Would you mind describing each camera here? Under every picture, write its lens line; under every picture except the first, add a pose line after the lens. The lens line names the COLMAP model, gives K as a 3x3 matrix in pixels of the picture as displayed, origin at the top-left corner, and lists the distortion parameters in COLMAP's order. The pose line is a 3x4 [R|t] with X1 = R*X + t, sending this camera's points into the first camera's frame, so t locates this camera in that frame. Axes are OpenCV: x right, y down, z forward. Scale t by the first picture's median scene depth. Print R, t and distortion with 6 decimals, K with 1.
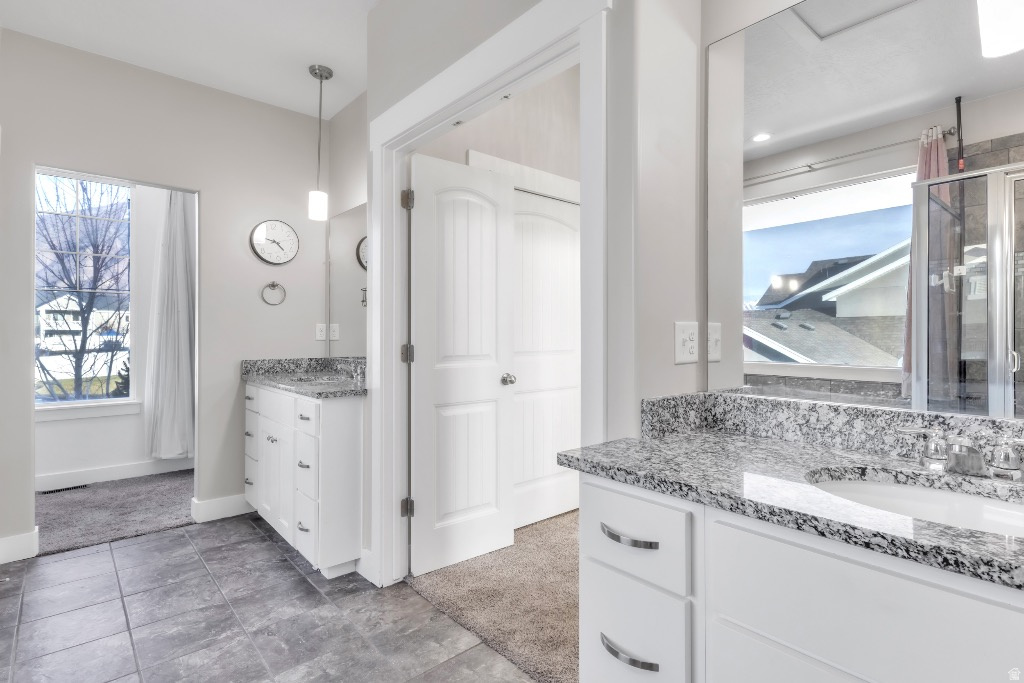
lens RADIAL K [[504.6, 0, 517.7], [0, 504.6, 329.0], [0, 0, 1]] dist [0.027942, -0.014754]
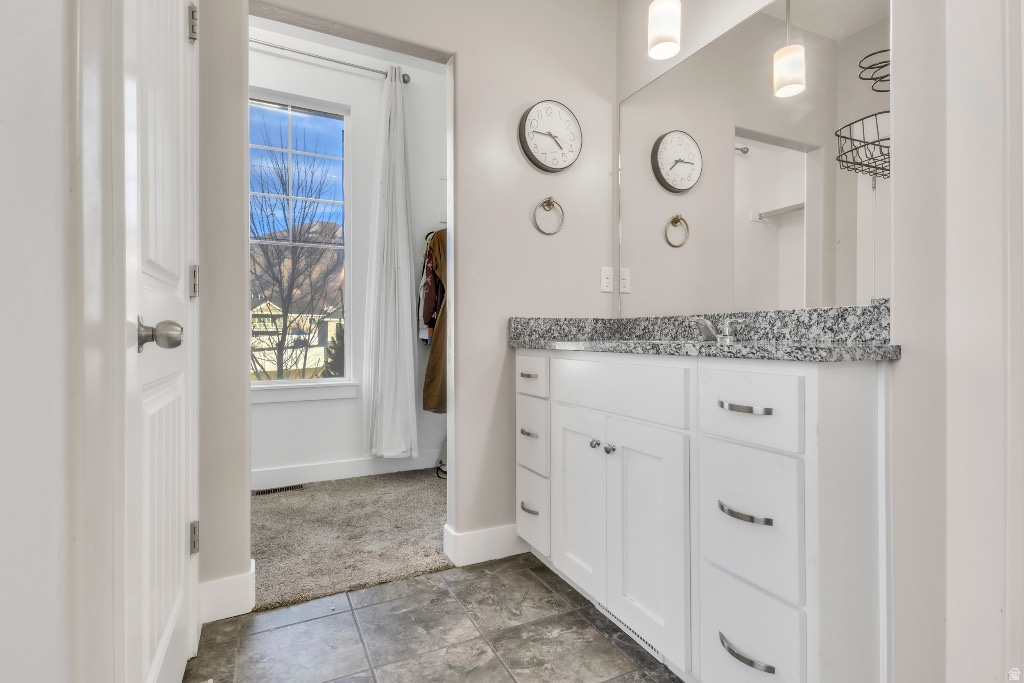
lens RADIAL K [[504.6, 0, 517.7], [0, 504.6, 329.0], [0, 0, 1]] dist [0.027942, -0.014754]
pose [[0.964986, -0.007824, -0.262186, -0.385910], [0.008112, 0.999967, 0.000016, 0.080252], [0.262177, -0.002142, 0.965017, 0.403381]]
